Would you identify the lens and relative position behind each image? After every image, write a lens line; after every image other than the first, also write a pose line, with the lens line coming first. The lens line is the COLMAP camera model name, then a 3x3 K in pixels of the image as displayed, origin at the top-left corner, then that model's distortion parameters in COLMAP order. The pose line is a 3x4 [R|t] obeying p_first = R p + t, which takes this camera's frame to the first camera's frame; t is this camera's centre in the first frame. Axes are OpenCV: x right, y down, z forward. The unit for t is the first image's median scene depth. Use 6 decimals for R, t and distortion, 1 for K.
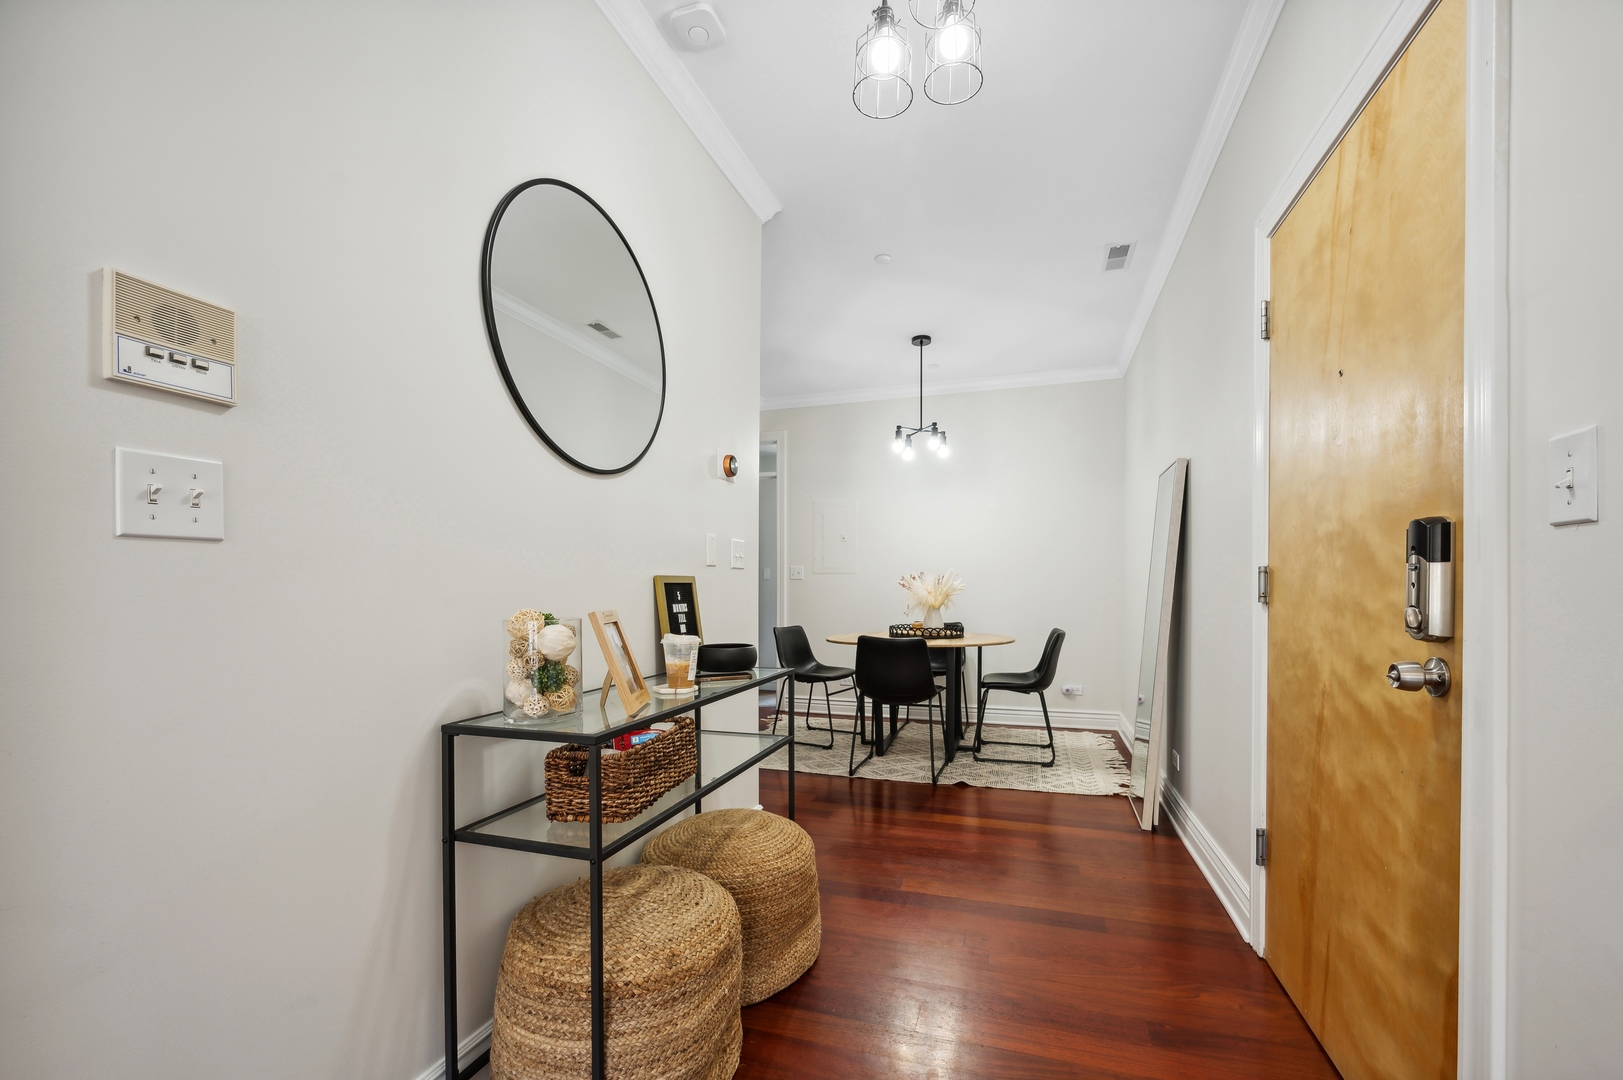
lens RADIAL K [[650.9, 0, 816.6], [0, 650.9, 595.3], [0, 0, 1]] dist [-0.006696, 0.000087]
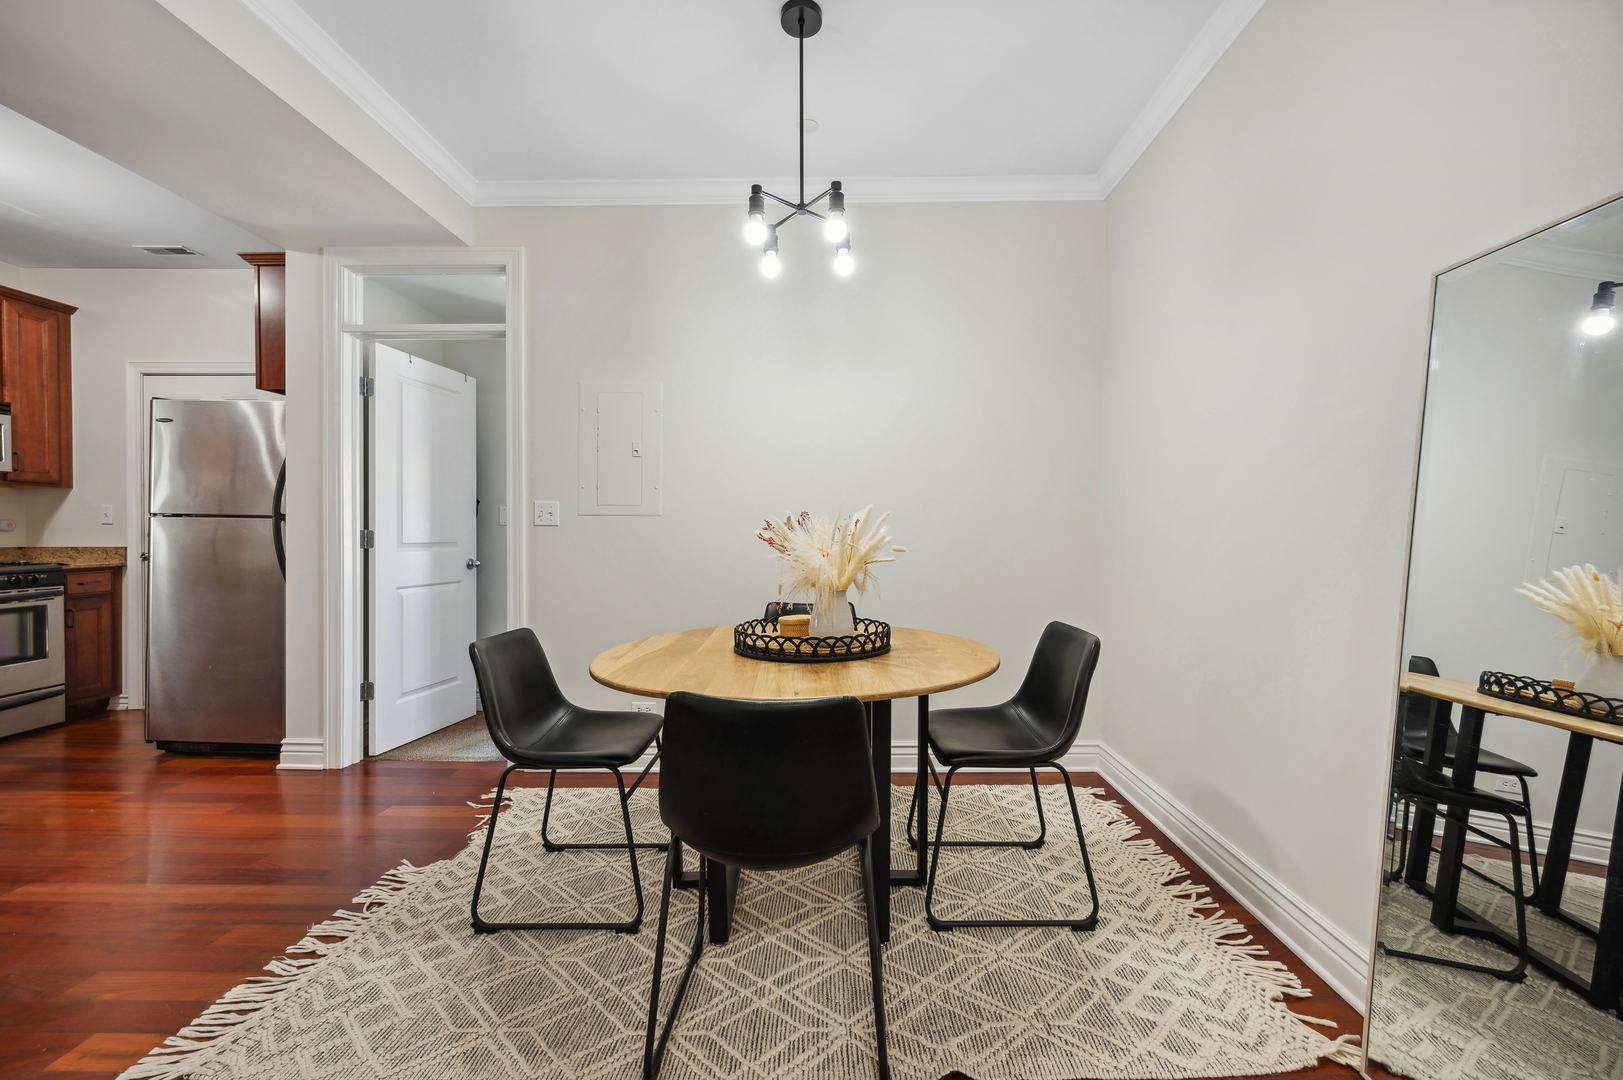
lens RADIAL K [[656.2, 0, 814.6], [0, 656.2, 538.3], [0, 0, 1]] dist [0.001011, -0.000172]
pose [[0.955438, -0.002918, 0.295177, 0.030297], [0.004076, 0.999986, -0.003306, -0.015725], [-0.295163, 0.004361, 0.955437, 0.562486]]
